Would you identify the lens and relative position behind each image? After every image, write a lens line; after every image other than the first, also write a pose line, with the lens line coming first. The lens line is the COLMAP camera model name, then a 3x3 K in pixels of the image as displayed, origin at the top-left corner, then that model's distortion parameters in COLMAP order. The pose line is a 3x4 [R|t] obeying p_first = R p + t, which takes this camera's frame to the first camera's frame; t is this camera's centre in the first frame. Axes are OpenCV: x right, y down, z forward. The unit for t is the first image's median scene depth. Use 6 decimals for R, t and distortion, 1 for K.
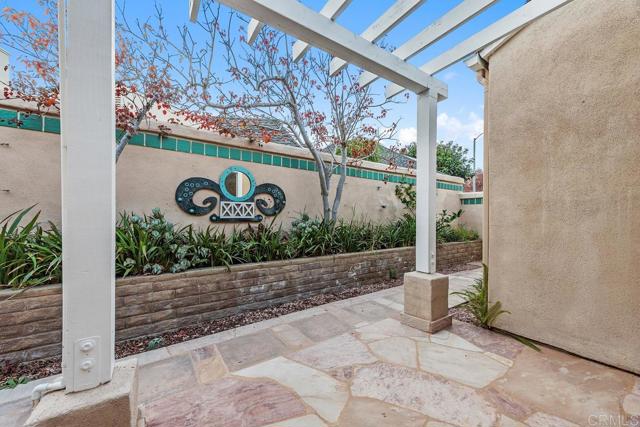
lens RADIAL K [[245.8, 0, 319.5], [0, 245.8, 215.3], [0, 0, 1]] dist [-0.000833, -0.000016]
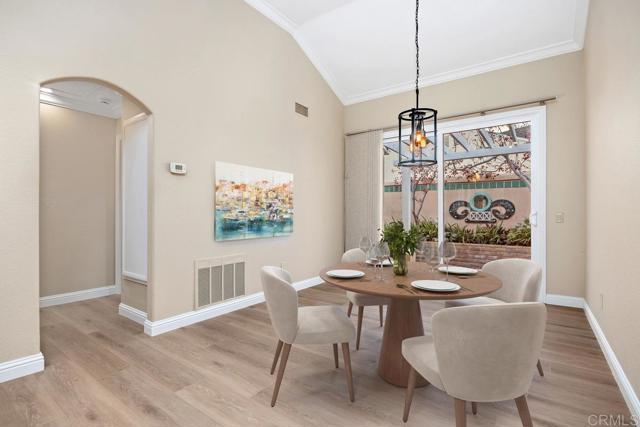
lens RADIAL K [[310.0, 0, 318.7], [0, 310.0, 215.9], [0, 0, 1]] dist [0.000267, 0.000011]
pose [[0.352873, -0.010236, -0.935615, 1.402671], [0.000503, 0.999942, -0.010750, 0.000174], [0.935671, 0.003323, 0.352857, -0.929834]]
